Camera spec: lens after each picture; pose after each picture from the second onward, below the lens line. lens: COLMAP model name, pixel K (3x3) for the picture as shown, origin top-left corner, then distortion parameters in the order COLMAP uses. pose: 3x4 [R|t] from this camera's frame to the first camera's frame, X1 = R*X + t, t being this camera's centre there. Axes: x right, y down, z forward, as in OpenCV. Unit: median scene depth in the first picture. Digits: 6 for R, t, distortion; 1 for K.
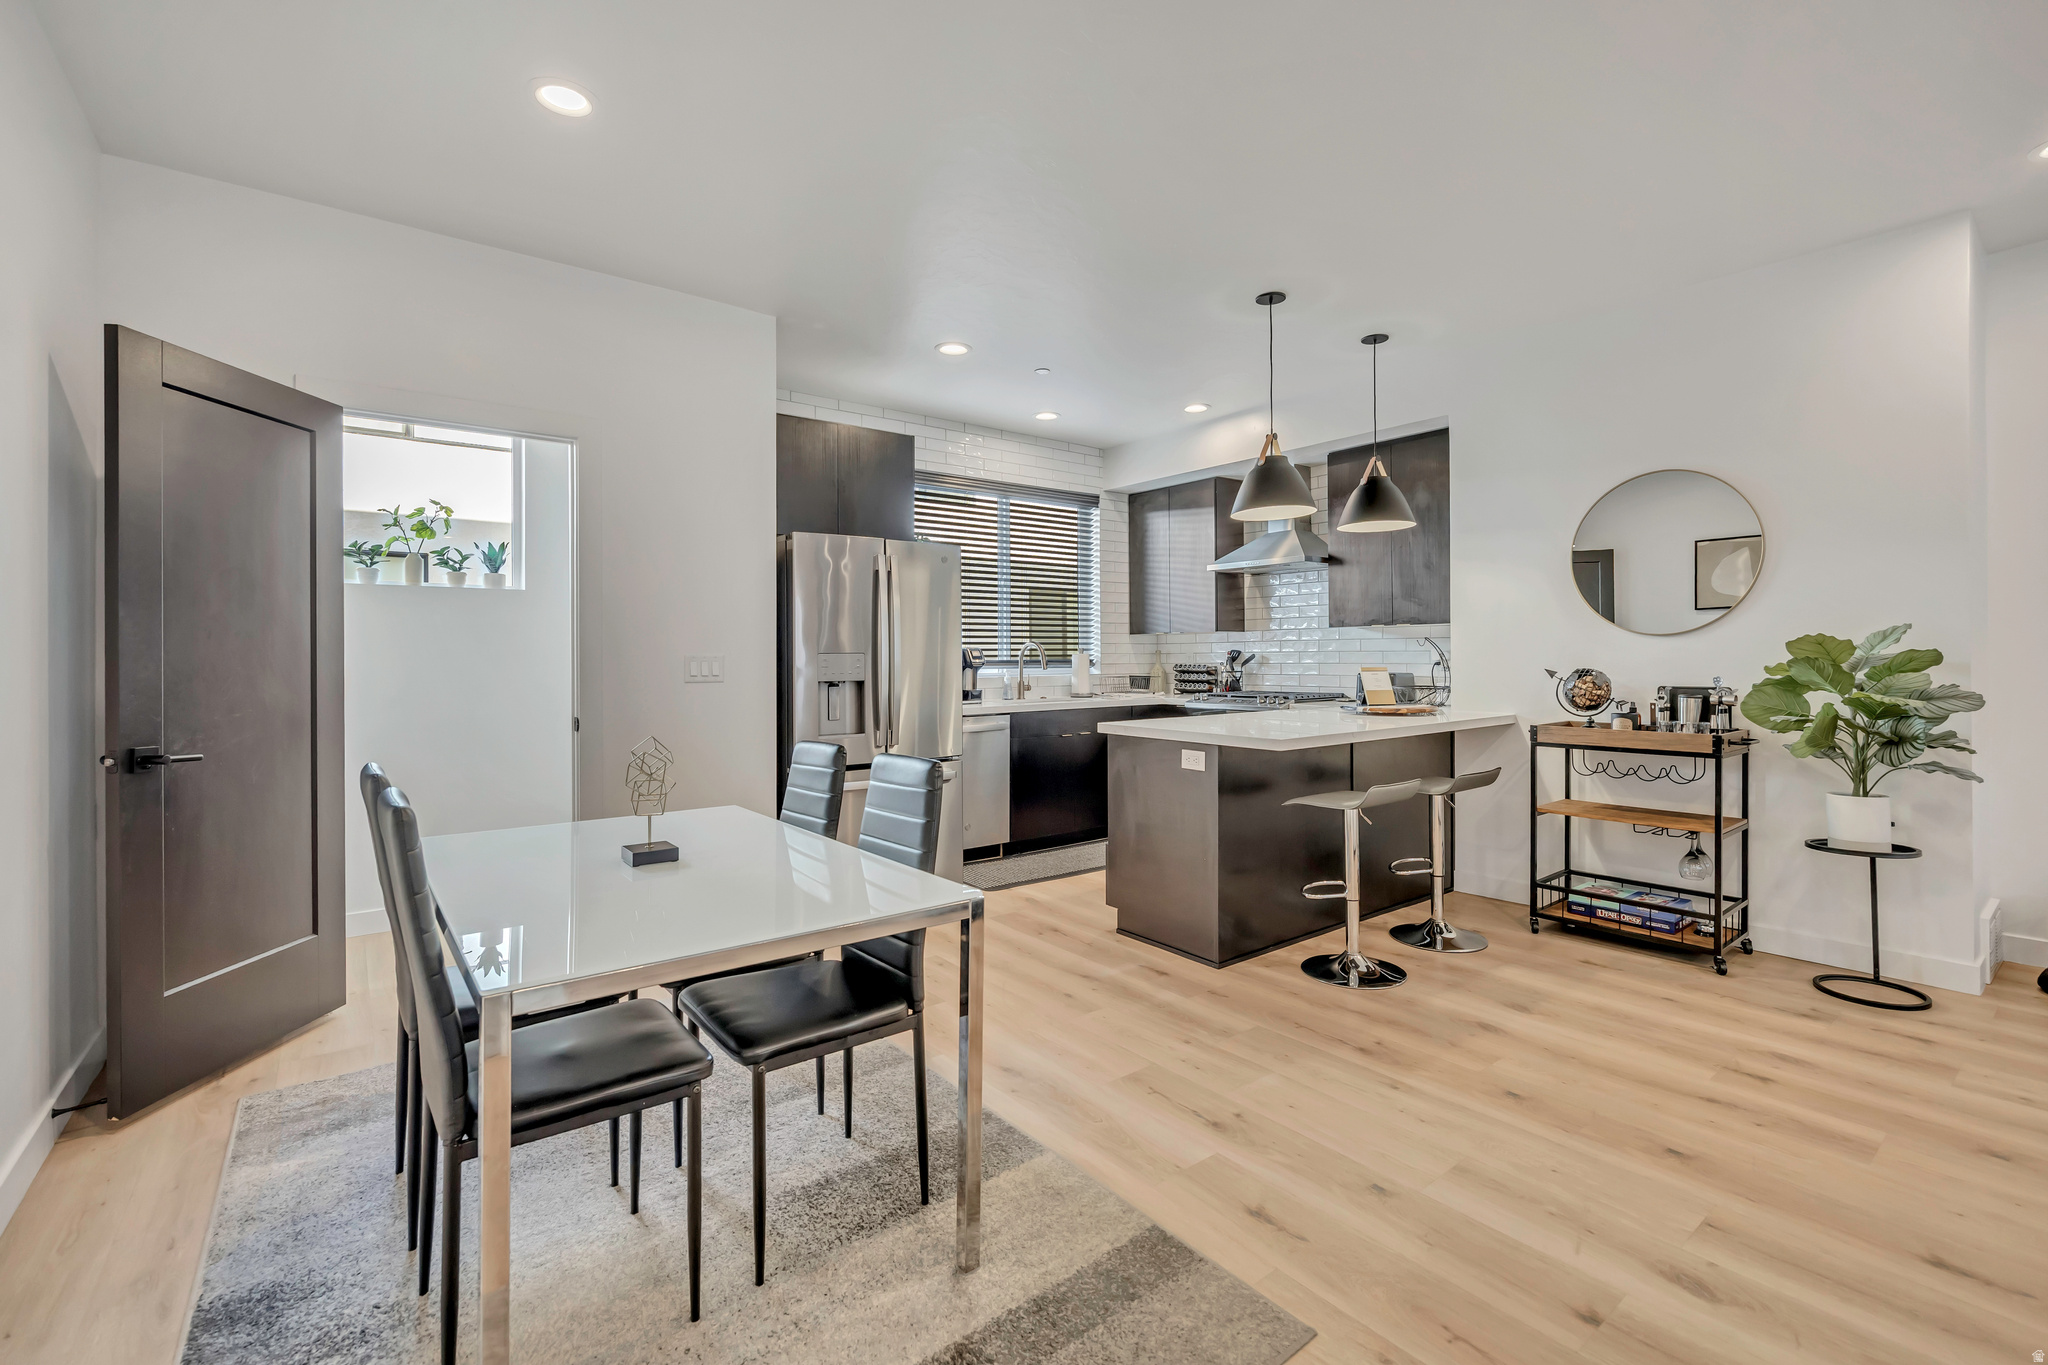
lens RADIAL K [[886.1, 0, 1027.8], [0, 886.1, 663.4], [0, 0, 1]] dist [0.000207, 0.000277]
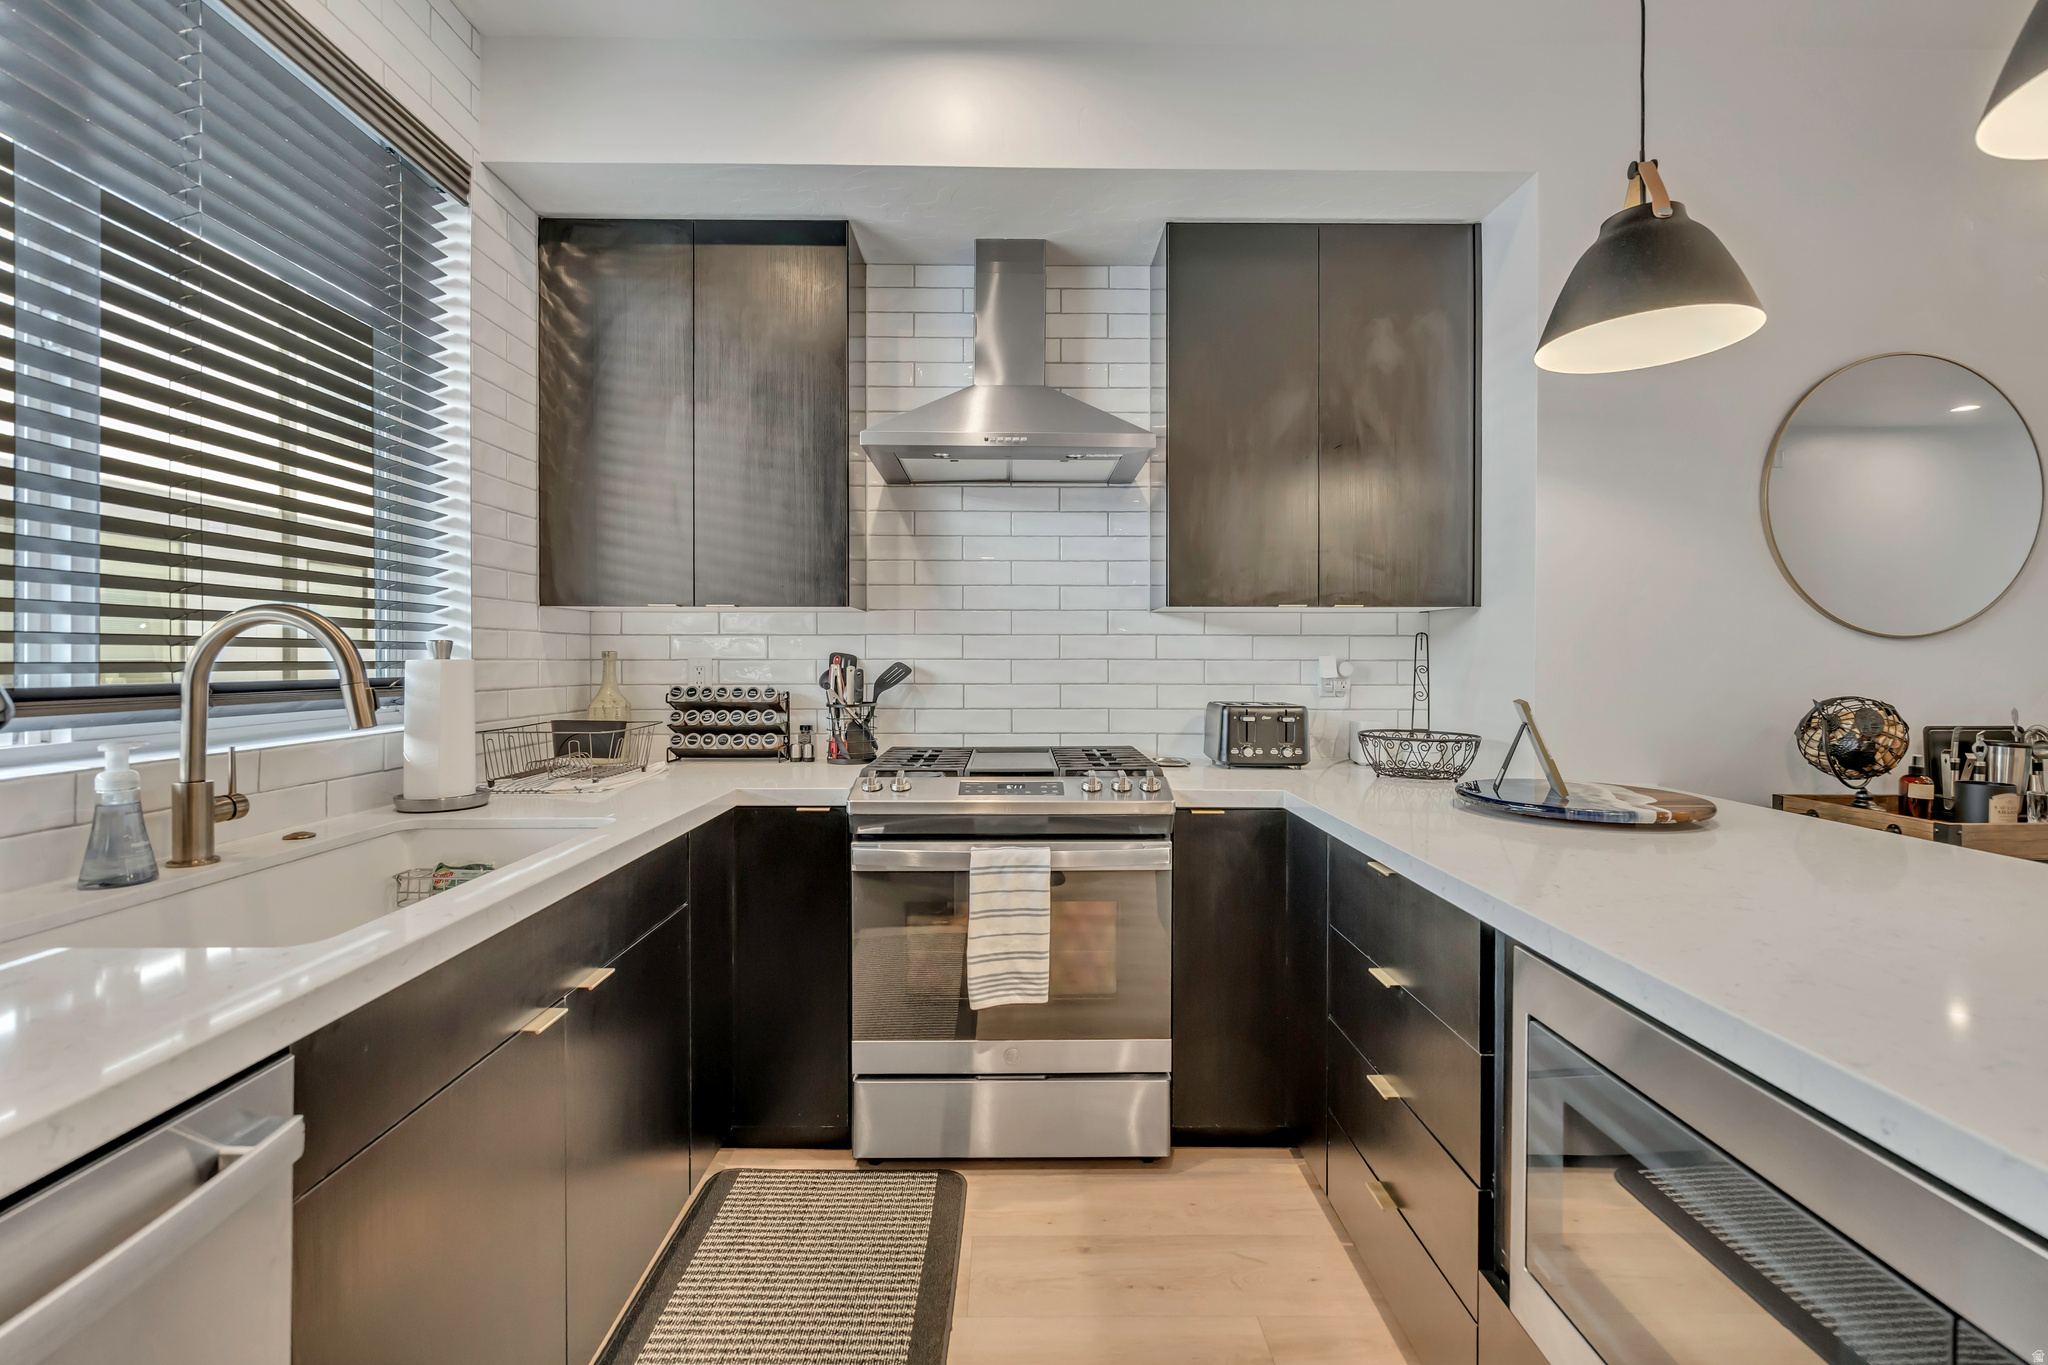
lens RADIAL K [[886.1, 0, 1027.8], [0, 886.1, 663.4], [0, 0, 1]] dist [0.000207, 0.000277]
pose [[0.606393, 0.006372, 0.795139, -0.056771], [0.001185, 0.999960, -0.008917, -0.006600], [-0.795164, 0.006349, 0.606361, 0.701479]]
